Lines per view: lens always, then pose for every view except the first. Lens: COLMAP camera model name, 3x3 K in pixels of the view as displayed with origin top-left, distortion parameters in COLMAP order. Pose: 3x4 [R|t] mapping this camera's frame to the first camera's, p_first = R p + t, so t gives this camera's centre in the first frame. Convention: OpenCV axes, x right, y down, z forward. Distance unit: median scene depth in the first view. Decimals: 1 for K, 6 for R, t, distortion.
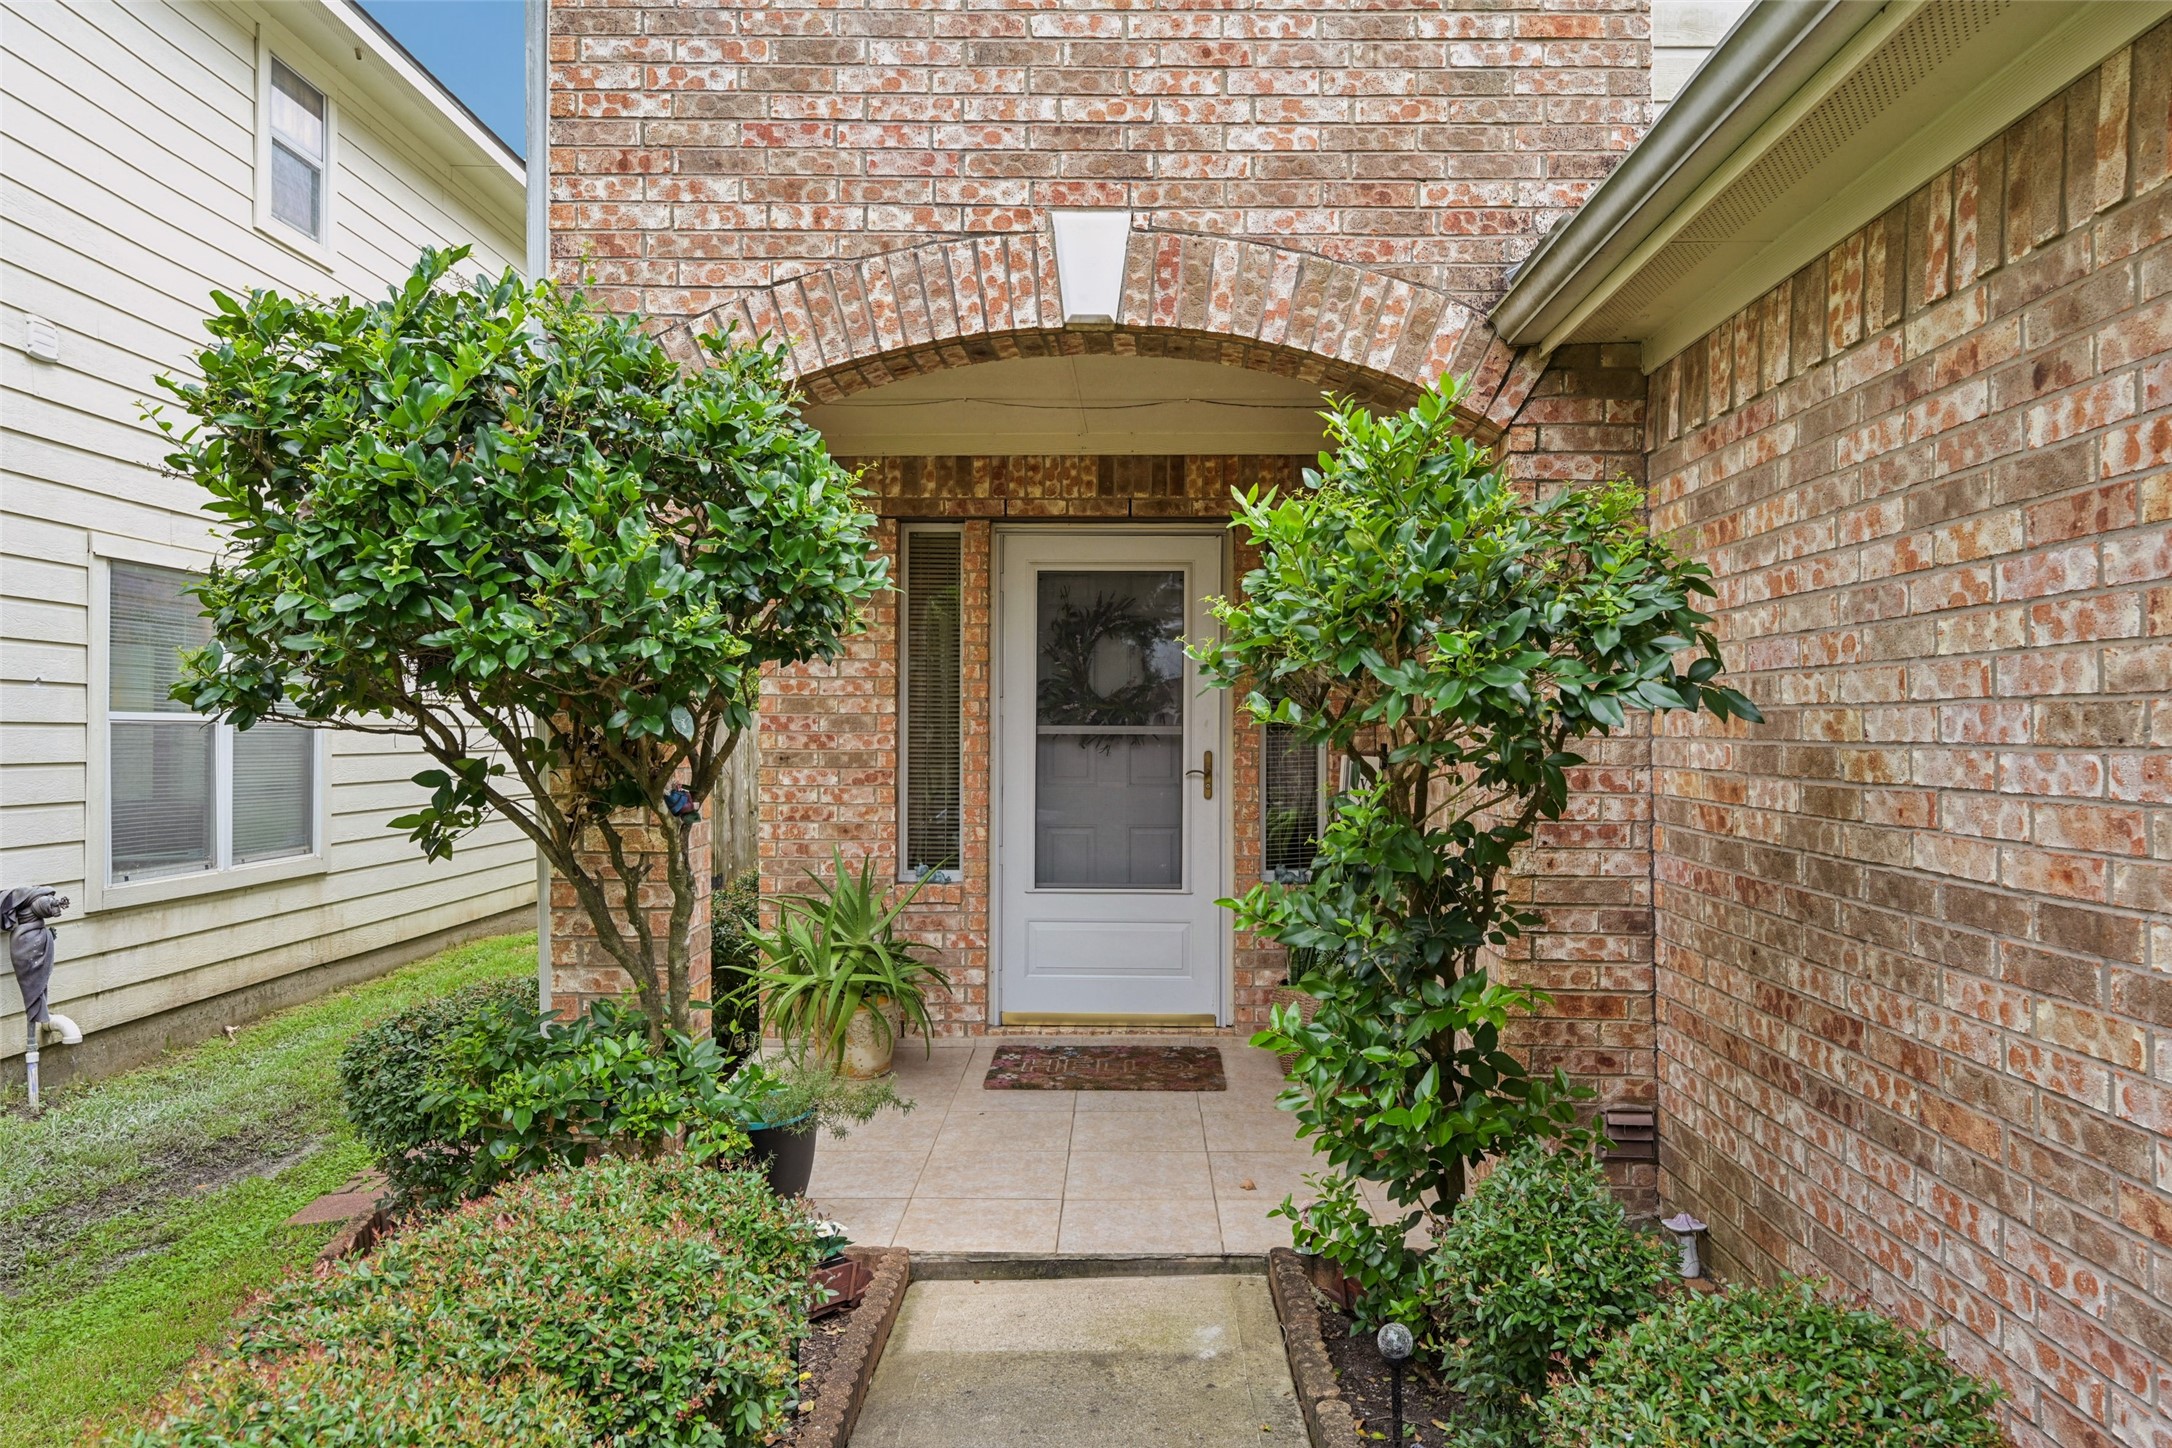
lens RADIAL K [[1458.4, 0, 1131.9], [0, 1458.4, 708.1], [0, 0, 1]] dist [-0.001490, 0.000007]
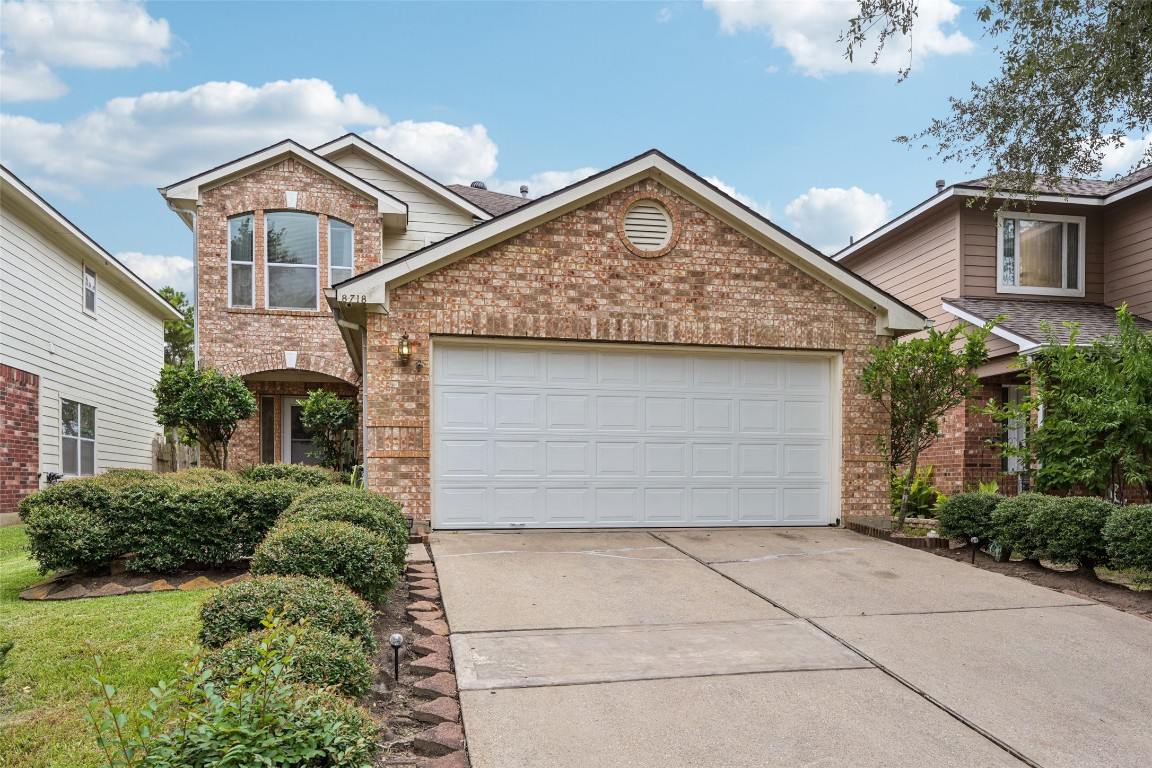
lens RADIAL K [[799.5, 0, 579.0], [0, 799.5, 494.5], [0, 0, 1]] dist [-0.000092, -0.000570]
pose [[0.976630, -0.003397, 0.214903, 0.448096], [-0.001583, 0.999734, 0.022999, 0.204056], [-0.214924, -0.022801, 0.976365, -2.695905]]
